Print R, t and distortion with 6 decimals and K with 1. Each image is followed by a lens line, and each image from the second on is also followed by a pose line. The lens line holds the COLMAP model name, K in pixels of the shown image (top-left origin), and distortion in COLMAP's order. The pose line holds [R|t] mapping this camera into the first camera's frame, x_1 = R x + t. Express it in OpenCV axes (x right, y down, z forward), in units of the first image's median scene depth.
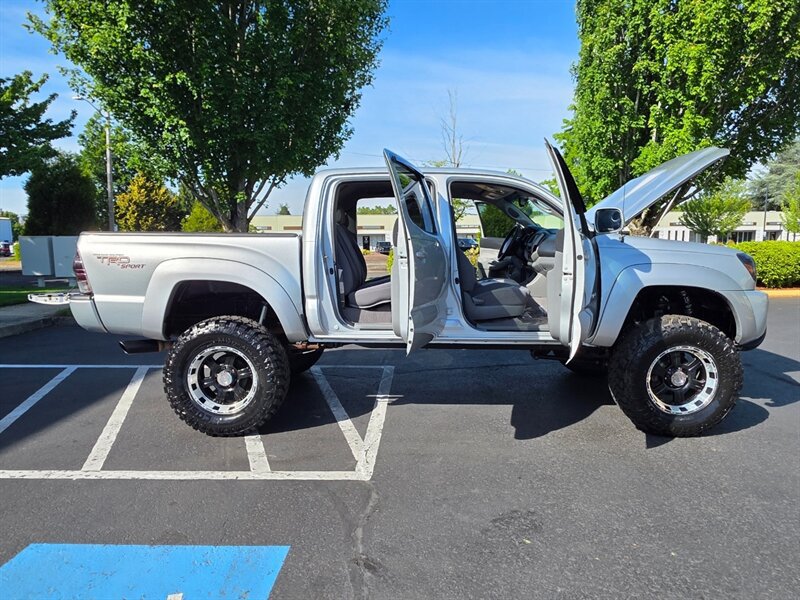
lens RADIAL K [[523.4, 0, 404.3], [0, 523.4, 304.3], [0, 0, 1]] dist [0.002210, 0.003028]
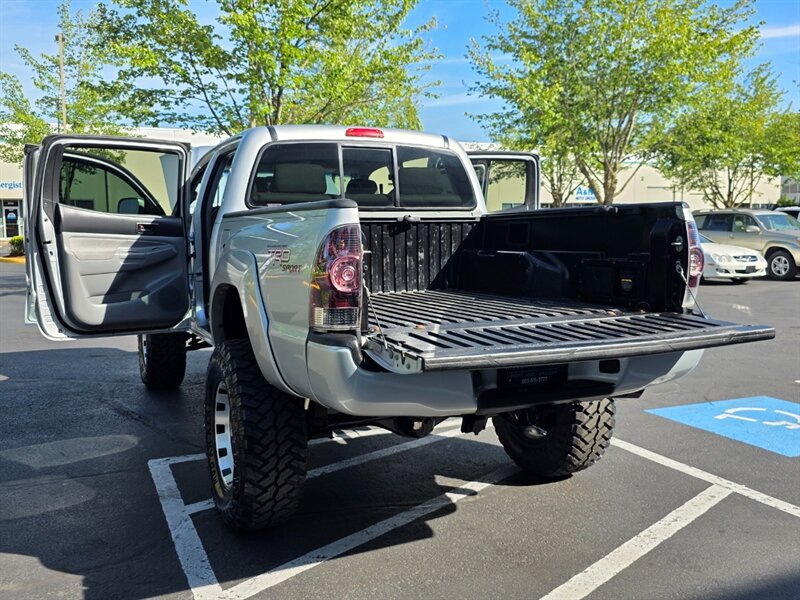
lens RADIAL K [[728.6, 0, 408.0], [0, 728.6, 297.3], [0, 0, 1]] dist [0.048698, -0.010429]
pose [[-0.443189, -0.085984, 0.892295, -1.159566], [0.111621, 0.982349, 0.150102, -0.187143], [-0.889452, 0.166123, -0.425769, 1.569217]]
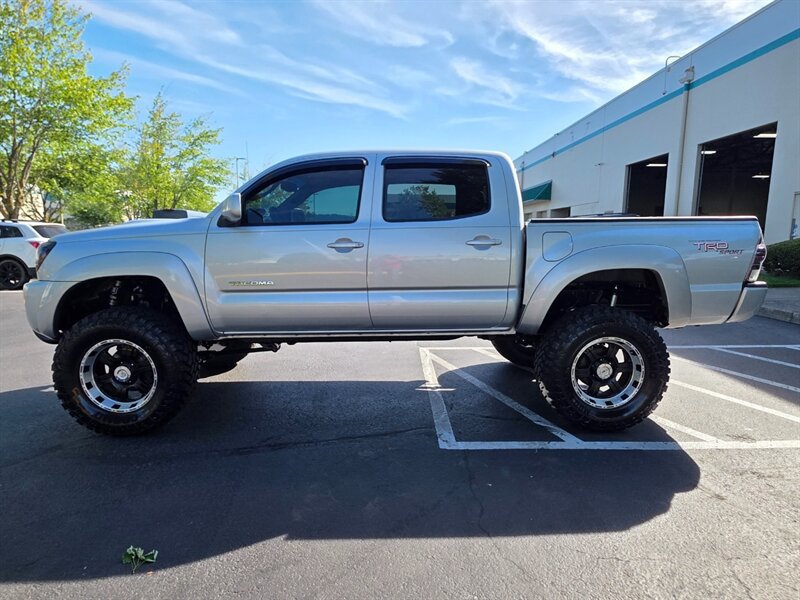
lens RADIAL K [[476.9, 0, 399.3], [0, 476.9, 300.6], [0, 0, 1]] dist [0.020883, -0.000250]
pose [[-0.999503, 0.006248, -0.030884, 0.062125], [-0.001819, 0.967067, 0.254514, -0.252240], [0.031457, 0.254443, -0.966576, 2.170235]]
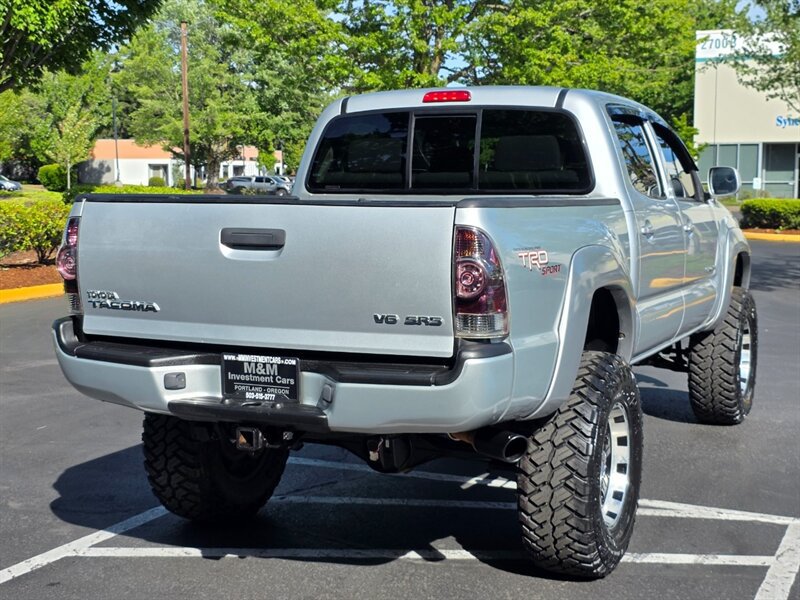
lens RADIAL K [[1217.4, 0, 410.8], [0, 1217.4, 302.7], [0, 0, 1]] dist [0.104070, -0.076688]
pose [[0.388987, -0.091767, 0.916661, -1.503647], [0.106569, 0.992829, 0.054170, -0.112803], [-0.915058, 0.076617, 0.395977, 0.628962]]
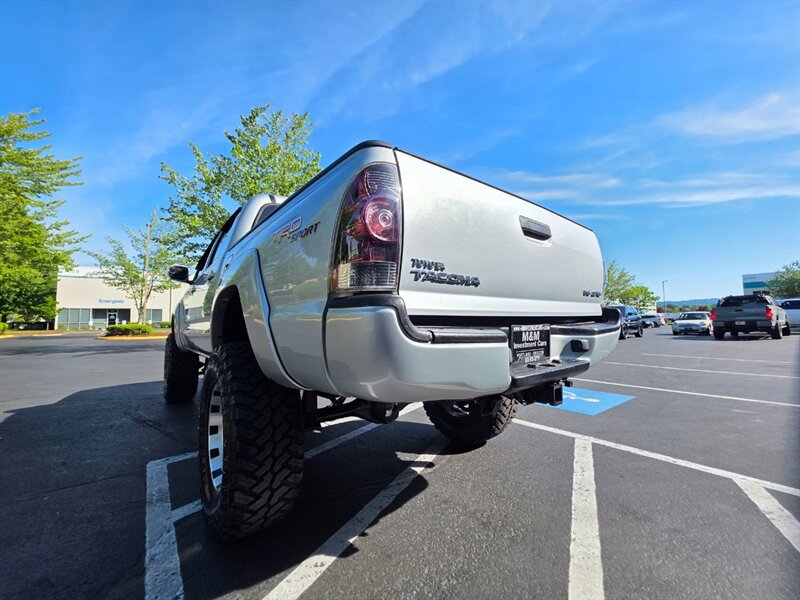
lens RADIAL K [[318.6, 0, 401.6], [0, 318.6, 299.9], [0, 0, 1]] dist [0.004807, -0.000064]
pose [[-0.641738, 0.060900, 0.764503, -0.762781], [0.105909, 0.994329, 0.009695, -0.068091], [-0.759576, 0.087189, -0.644548, 1.486549]]
